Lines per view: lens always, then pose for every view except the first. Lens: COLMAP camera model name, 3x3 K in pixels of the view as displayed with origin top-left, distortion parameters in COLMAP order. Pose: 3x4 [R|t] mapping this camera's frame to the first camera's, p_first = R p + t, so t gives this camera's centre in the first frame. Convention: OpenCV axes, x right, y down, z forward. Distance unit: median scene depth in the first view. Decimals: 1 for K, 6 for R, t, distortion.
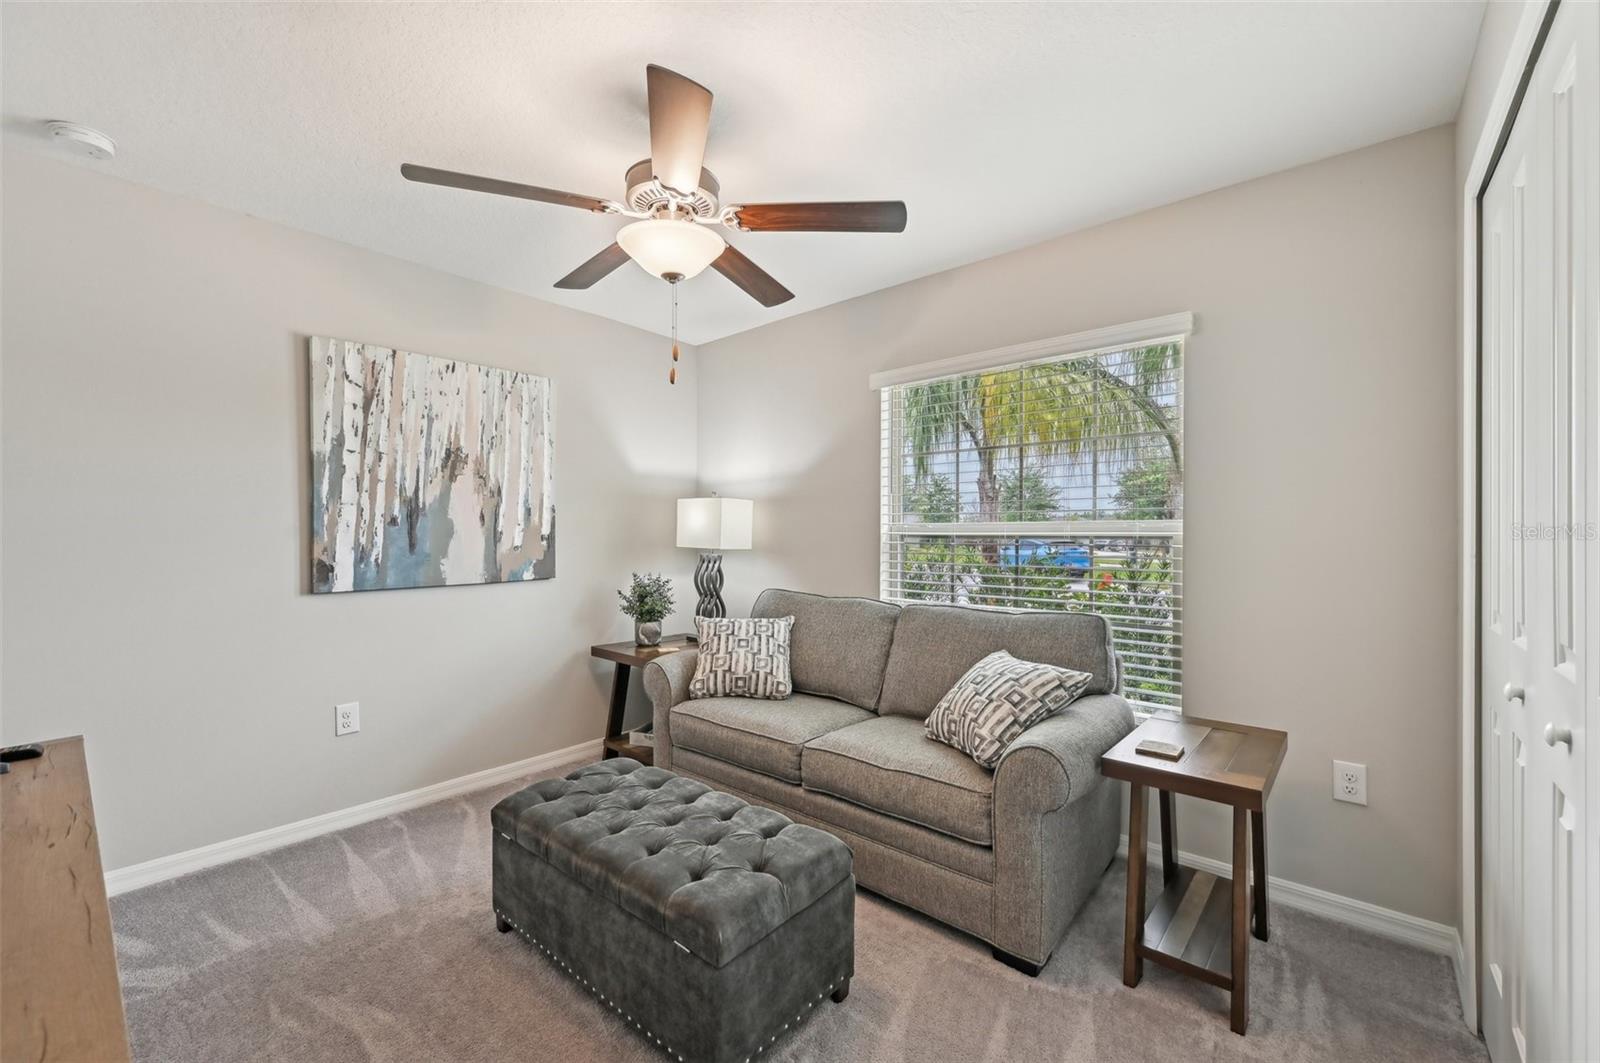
lens RADIAL K [[646.4, 0, 800.0], [0, 646.4, 531.5], [0, 0, 1]] dist [0.000151, 0.000128]
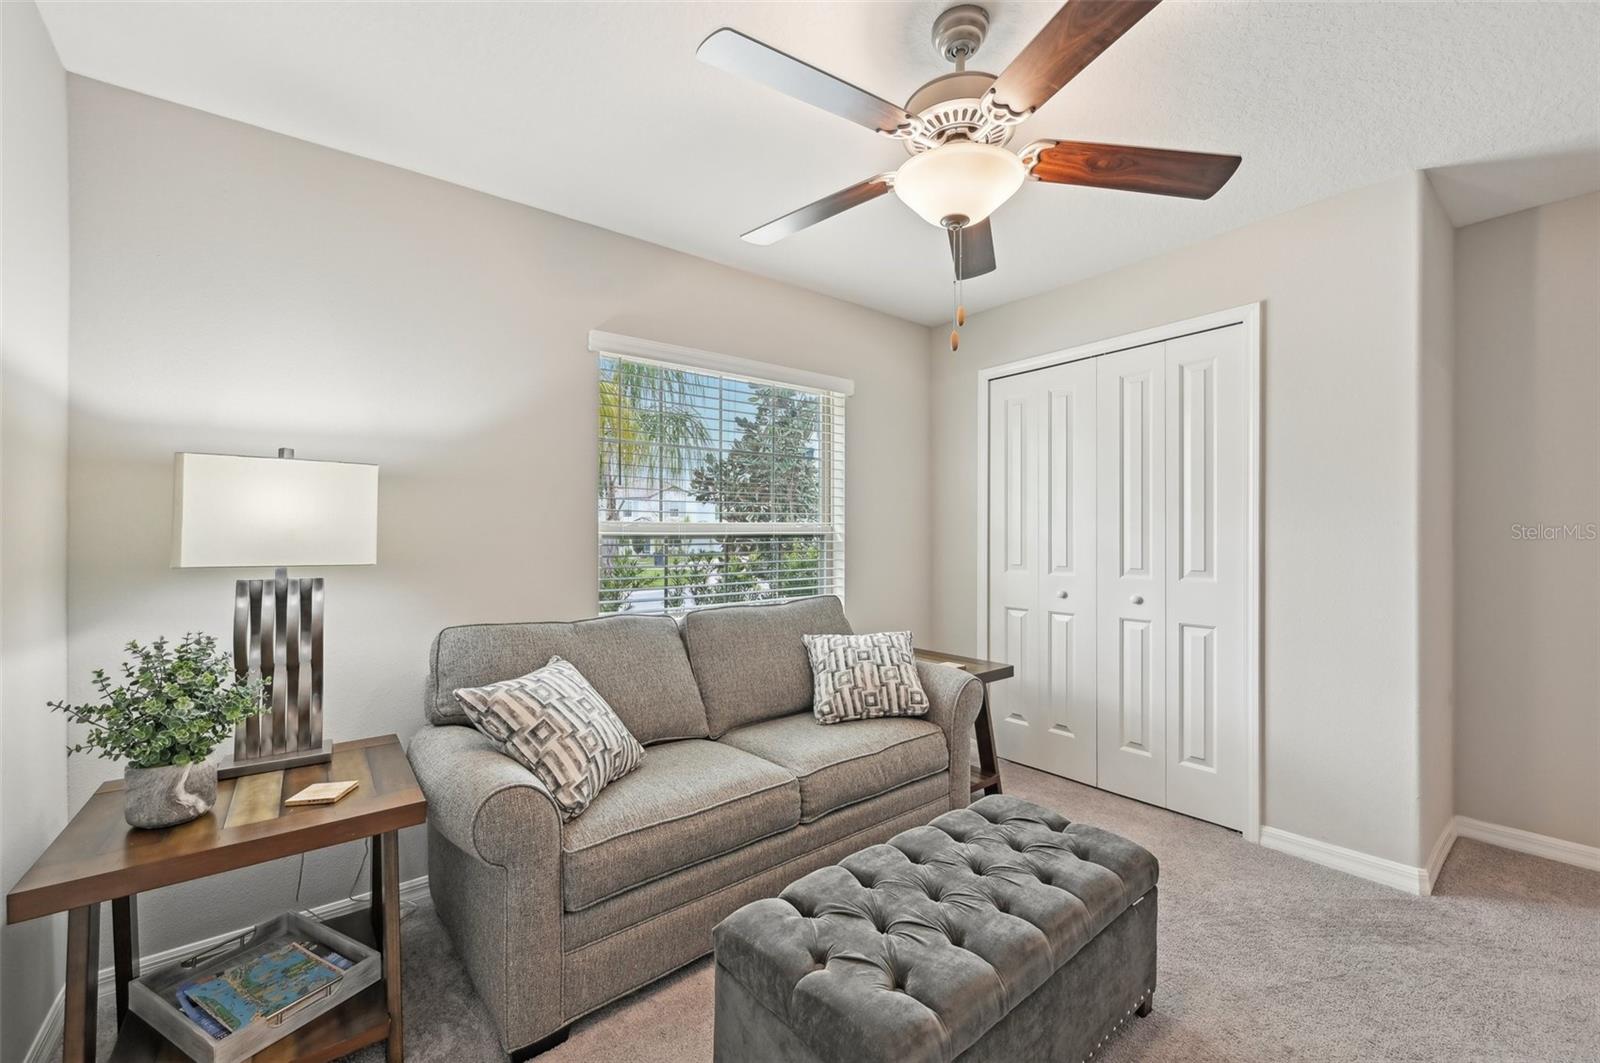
lens RADIAL K [[646.4, 0, 800.0], [0, 646.4, 531.5], [0, 0, 1]] dist [0.000151, 0.000128]
pose [[0.191729, -0.010578, 0.981391, -0.855681], [-0.008120, 0.999891, 0.012364, -0.014054], [-0.981414, -0.010340, 0.191622, 0.835267]]
